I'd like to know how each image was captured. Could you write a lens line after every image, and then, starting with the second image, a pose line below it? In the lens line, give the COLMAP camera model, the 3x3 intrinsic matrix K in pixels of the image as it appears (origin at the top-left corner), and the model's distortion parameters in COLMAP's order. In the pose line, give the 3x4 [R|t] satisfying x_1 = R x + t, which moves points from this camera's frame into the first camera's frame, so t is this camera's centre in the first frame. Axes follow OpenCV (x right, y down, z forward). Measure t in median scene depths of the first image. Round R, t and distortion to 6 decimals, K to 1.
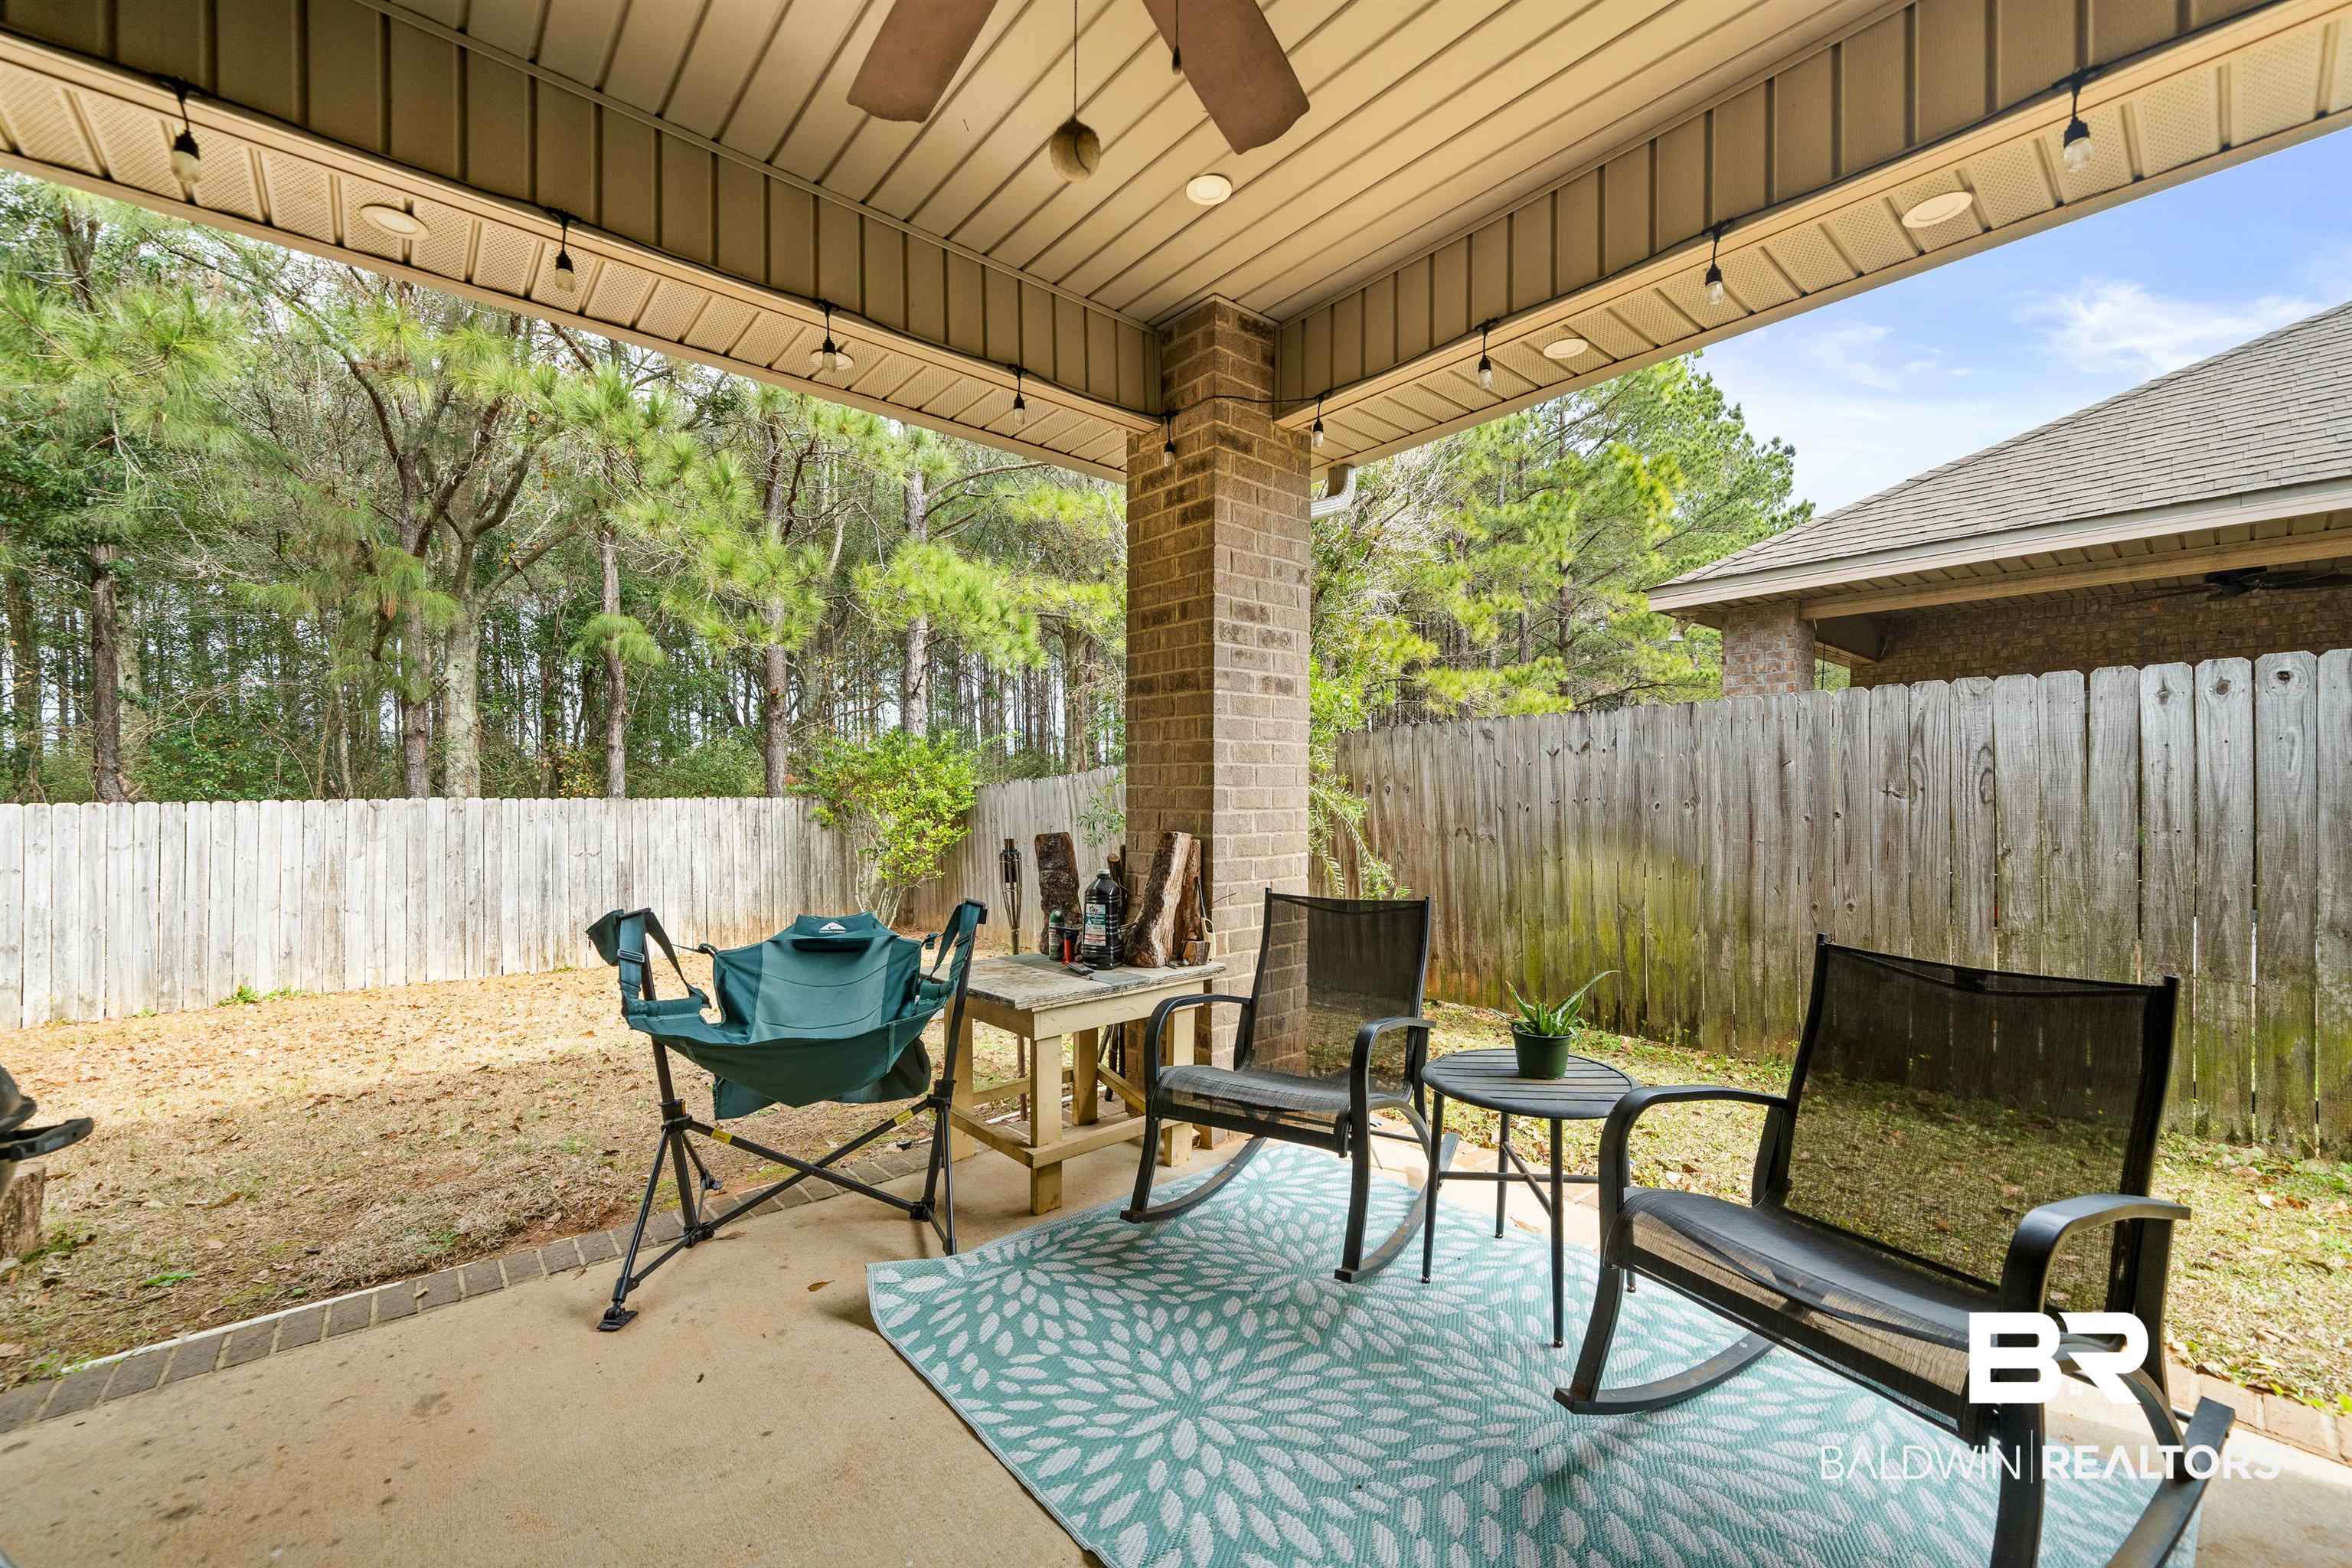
lens RADIAL K [[914.4, 0, 1177.2], [0, 914.4, 796.4], [0, 0, 1]] dist [-0.004011, -0.000528]
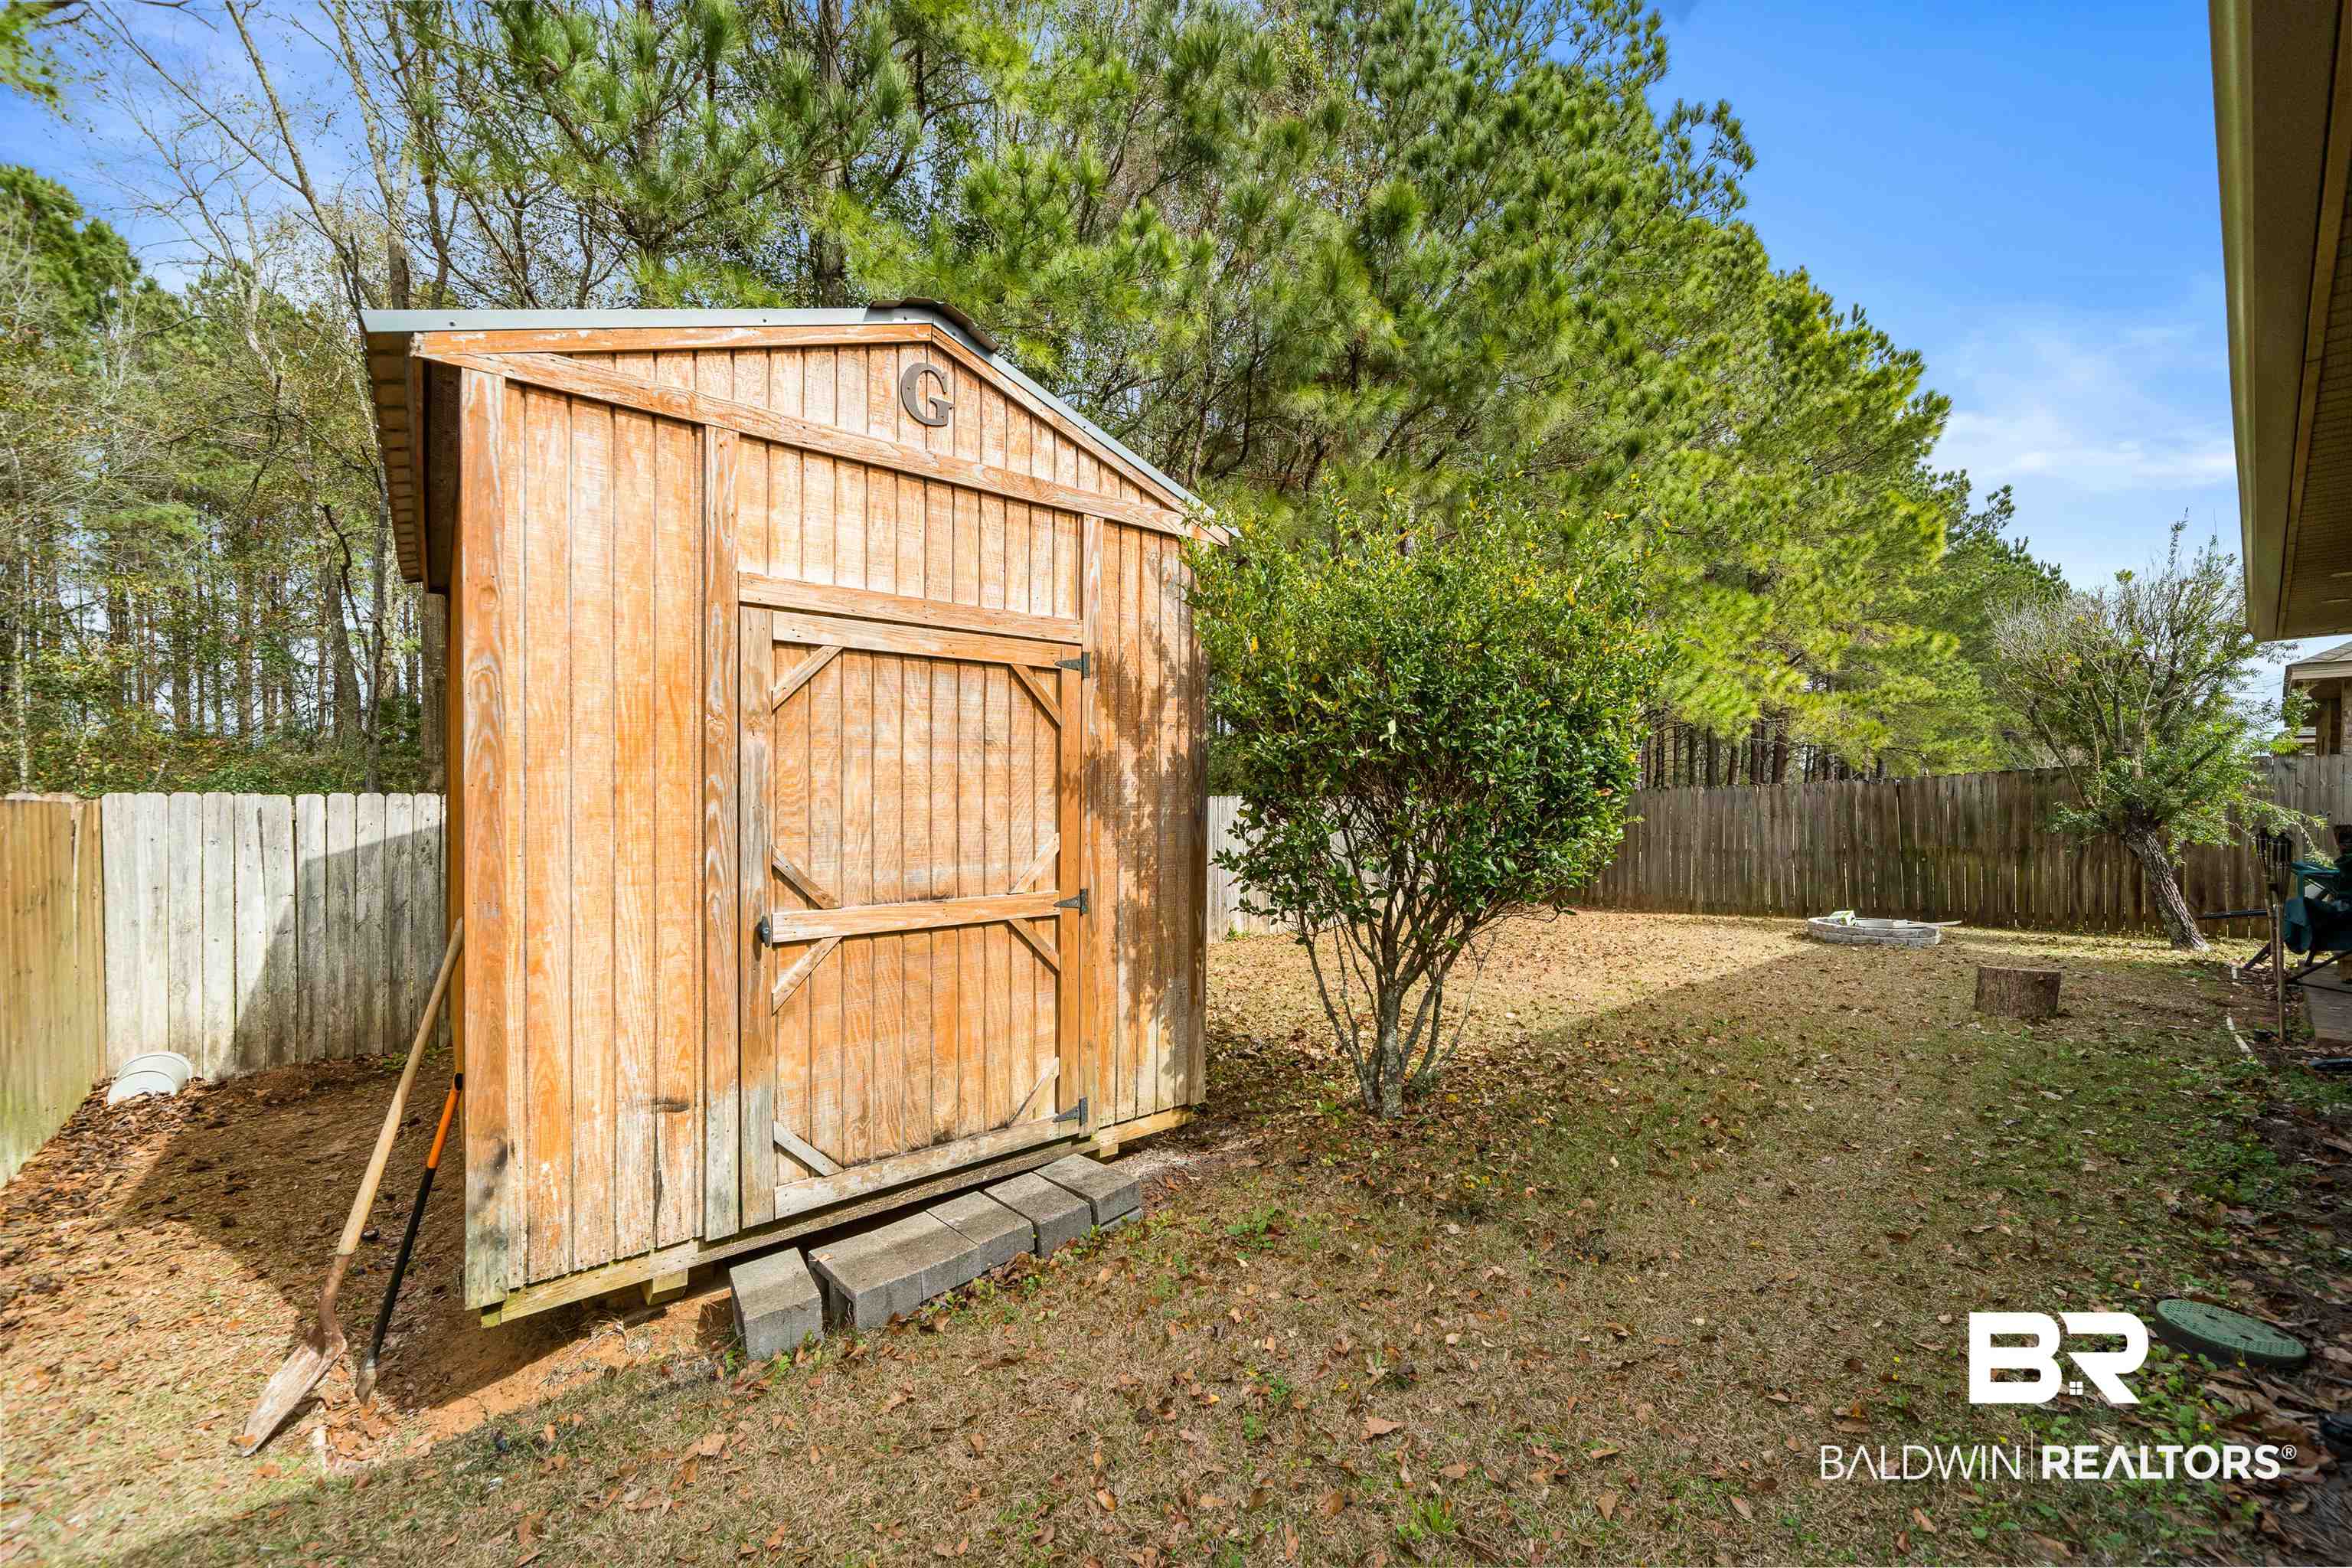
lens RADIAL K [[914.4, 0, 1188.6], [0, 914.4, 786.0], [0, 0, 1]] dist [-0.004011, -0.000528]
pose [[0.999873, 0.012319, -0.010083, -1.089410], [-0.012454, 0.999833, -0.013380, 0.012956], [0.009916, 0.013504, 0.999860, -0.399789]]
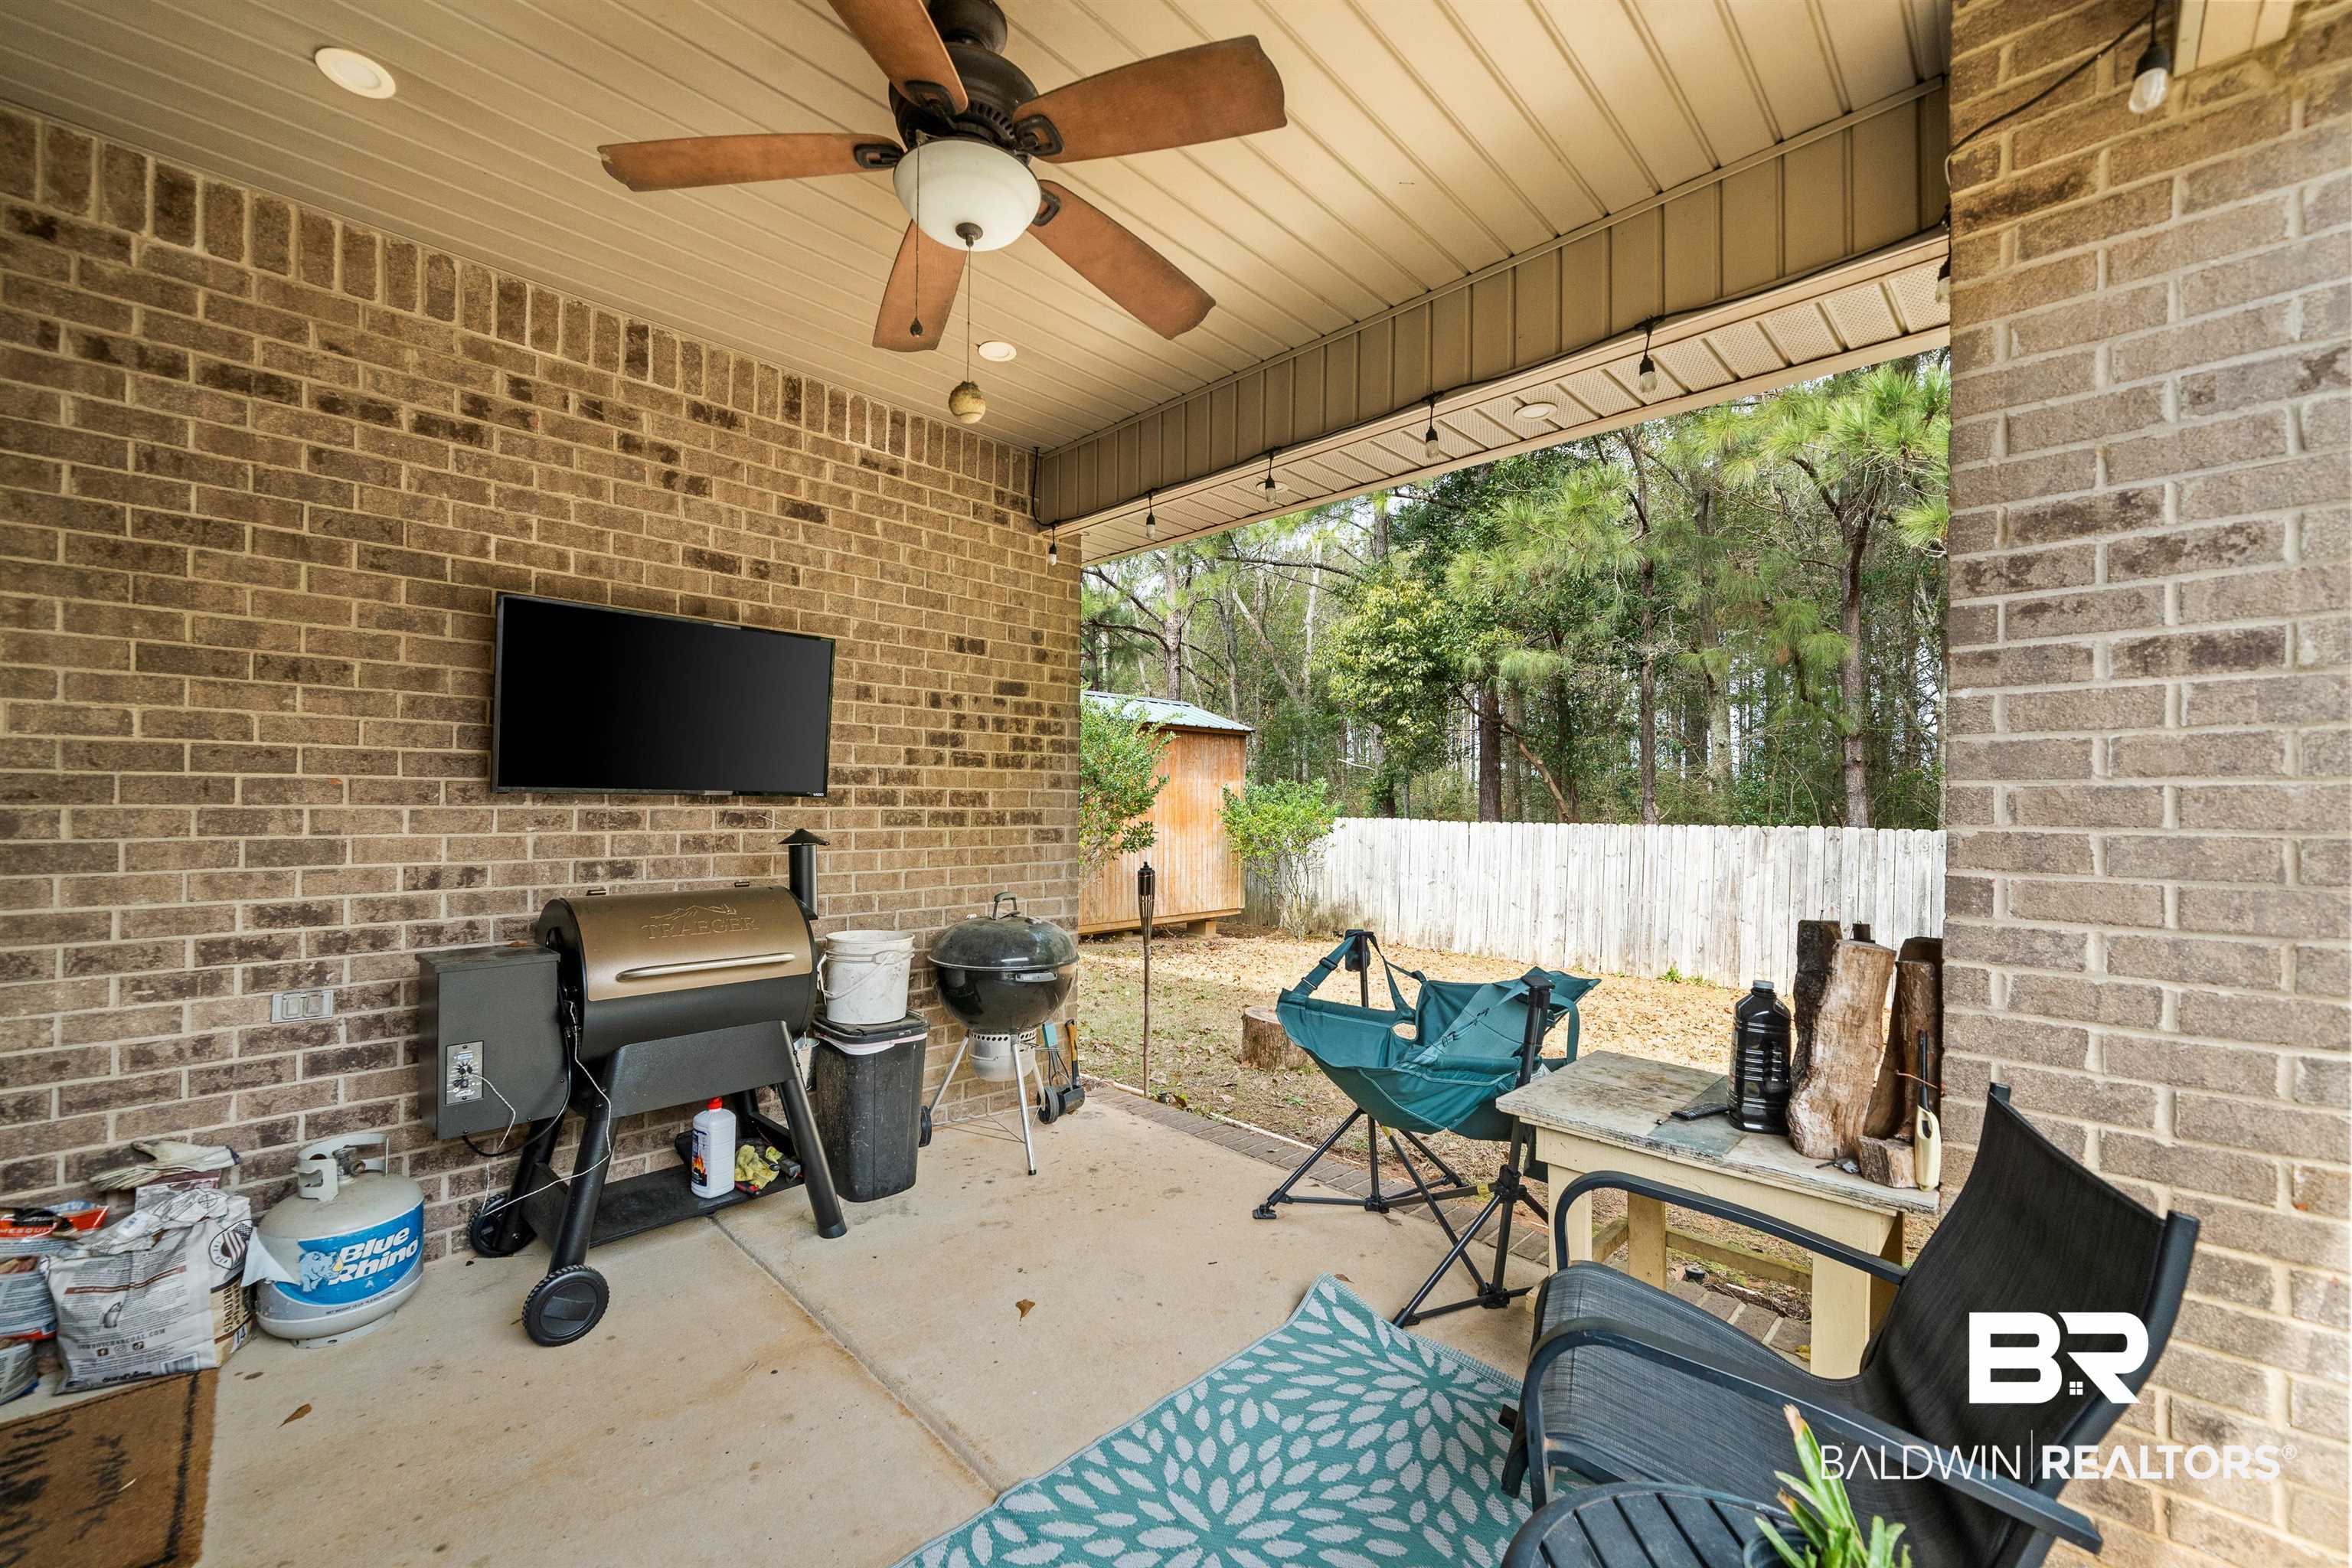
lens RADIAL K [[914.4, 0, 1187.5], [0, 914.4, 794.2], [0, 0, 1]] dist [-0.004011, -0.000528]
pose [[0.084177, -0.006103, -0.996432, 0.212259], [-0.016209, 0.999841, -0.007493, -0.017577], [0.996319, 0.016782, 0.084065, 0.199926]]
